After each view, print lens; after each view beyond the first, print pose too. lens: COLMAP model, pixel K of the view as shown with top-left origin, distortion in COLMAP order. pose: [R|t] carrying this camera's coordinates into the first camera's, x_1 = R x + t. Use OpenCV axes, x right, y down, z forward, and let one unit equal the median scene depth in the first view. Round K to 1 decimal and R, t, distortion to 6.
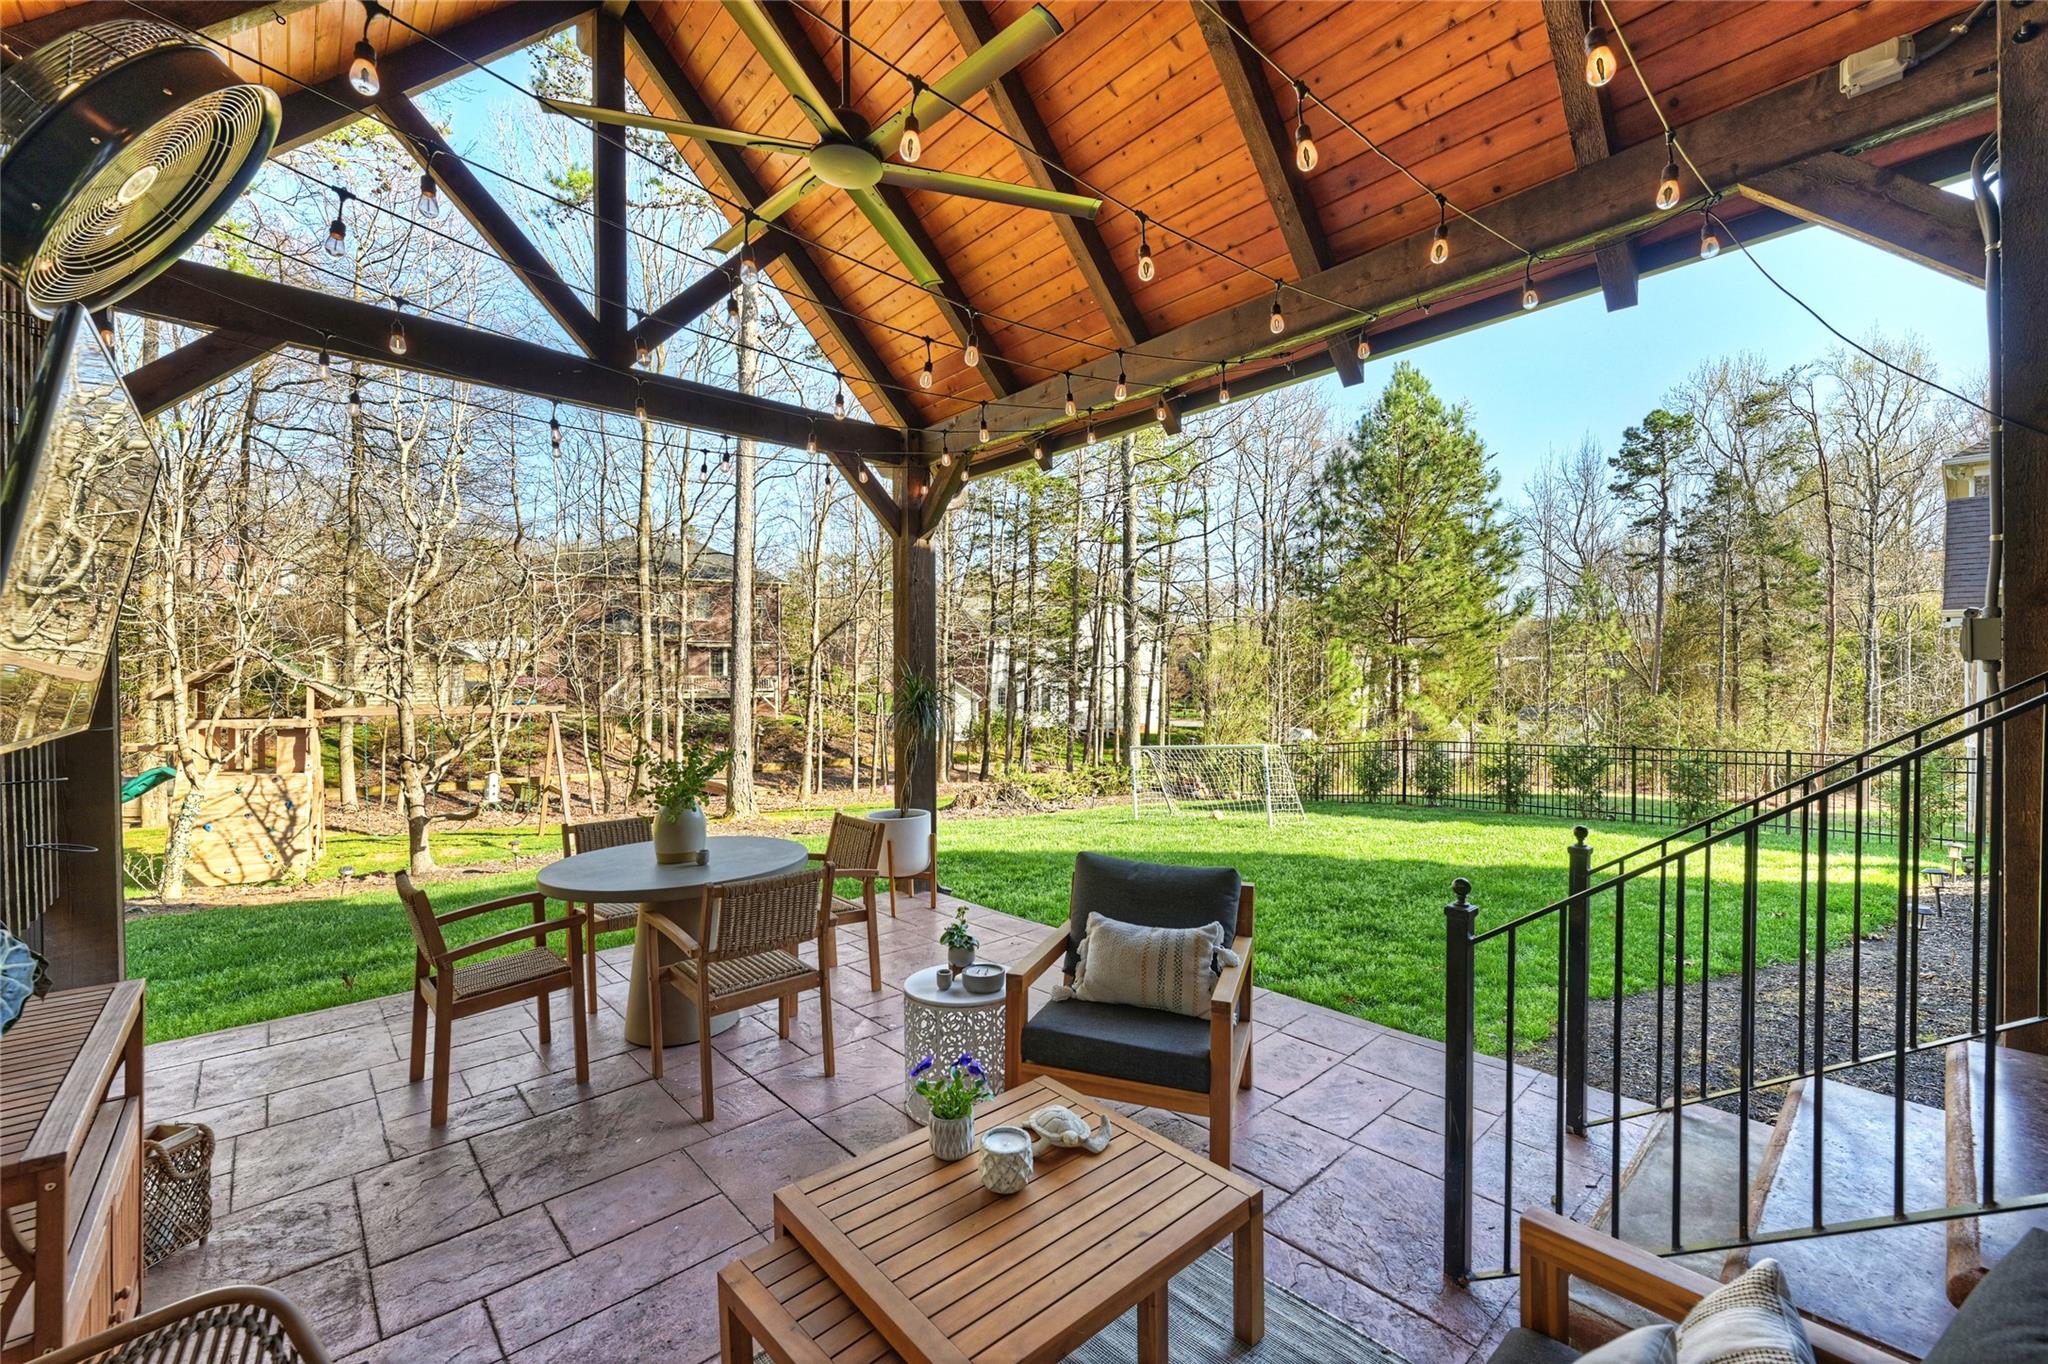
lens RADIAL K [[819.7, 0, 1021.8], [0, 819.7, 686.2], [0, 0, 1]] dist [0.010510, -0.008245]
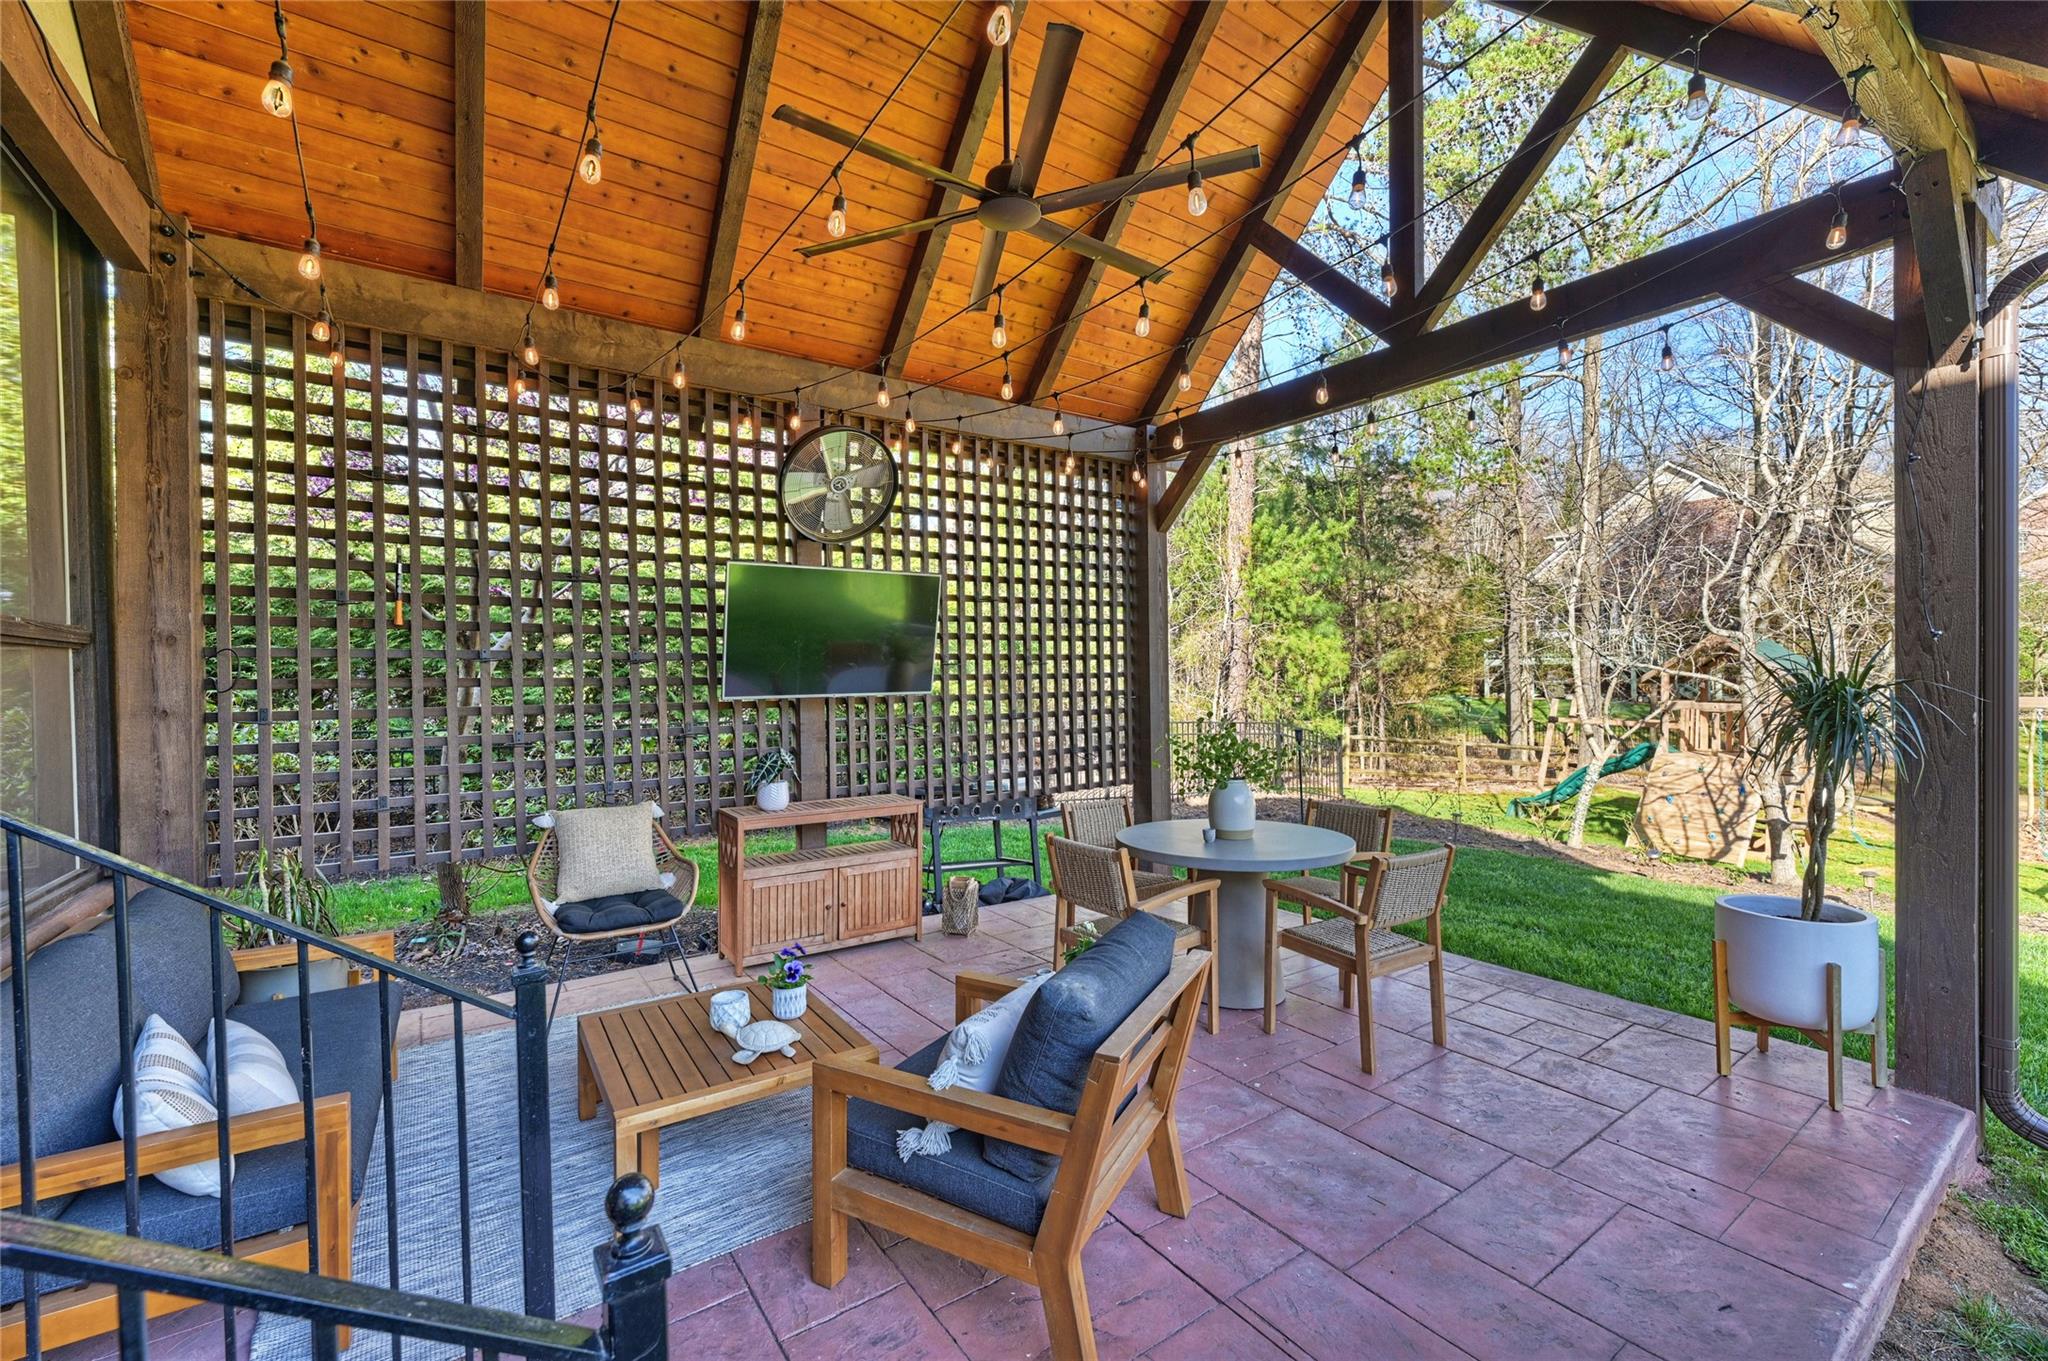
lens RADIAL K [[835.4, 0, 1022.9], [0, 835.4, 684.5], [0, 0, 1]] dist [0.000858, -0.000409]
pose [[-0.129741, 0.014568, -0.991441, 0.064470], [0.003788, 0.999892, 0.014196, -0.000437], [0.991541, -0.001914, -0.129782, 0.079095]]
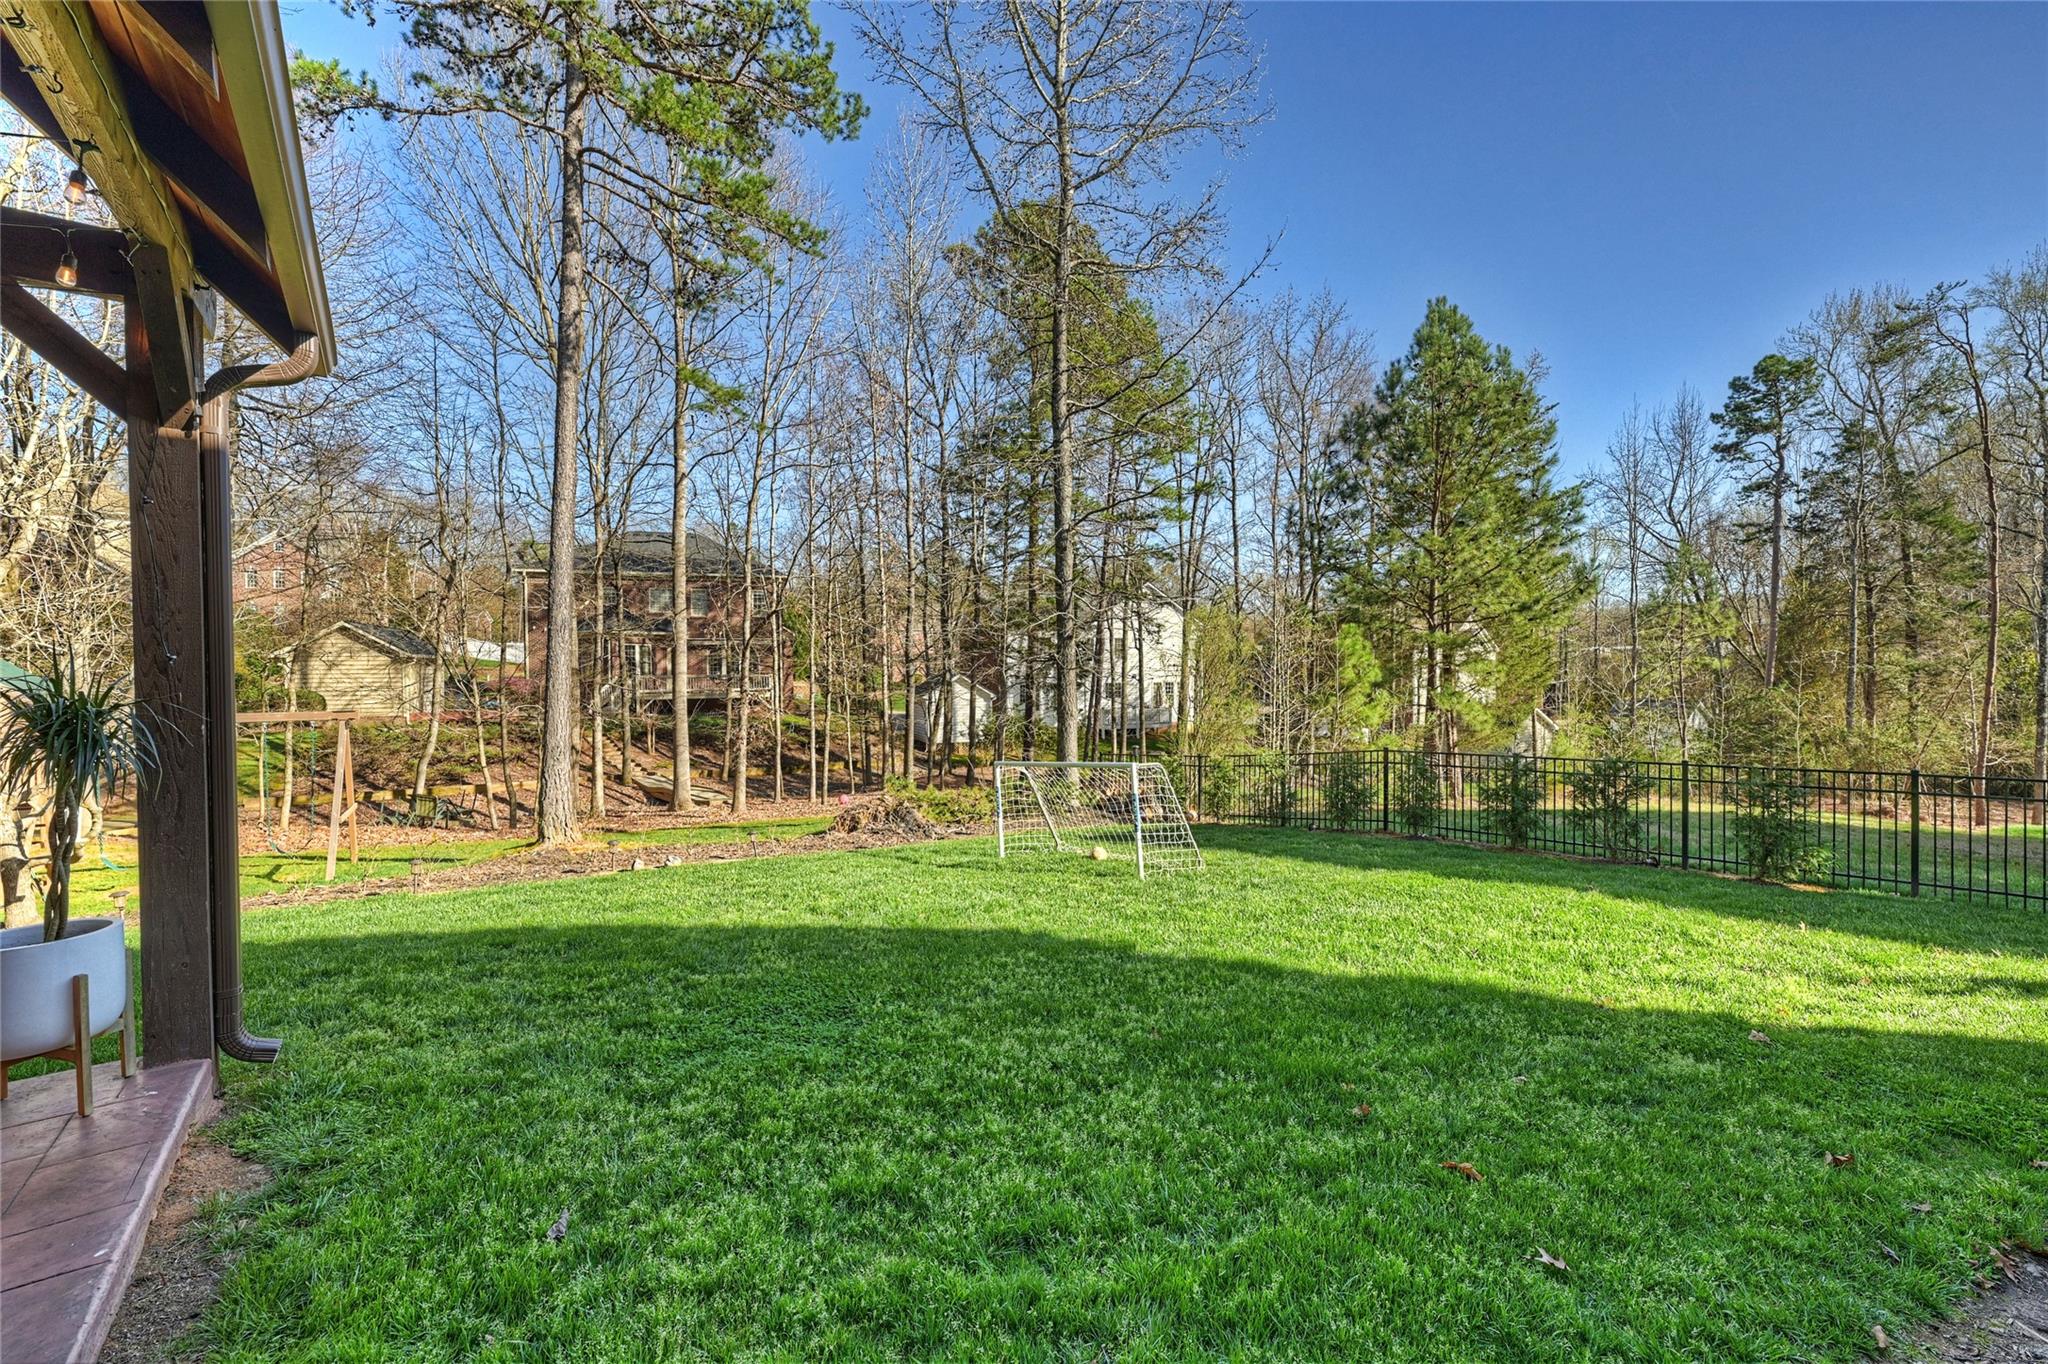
lens RADIAL K [[835.4, 0, 1022.9], [0, 835.4, 686.0], [0, 0, 1]] dist [0.000858, -0.000409]
pose [[0.996427, -0.007979, -0.084076, 0.074393], [0.008314, 0.999959, 0.003644, -0.000334], [0.084044, -0.004330, 0.996453, 0.072051]]
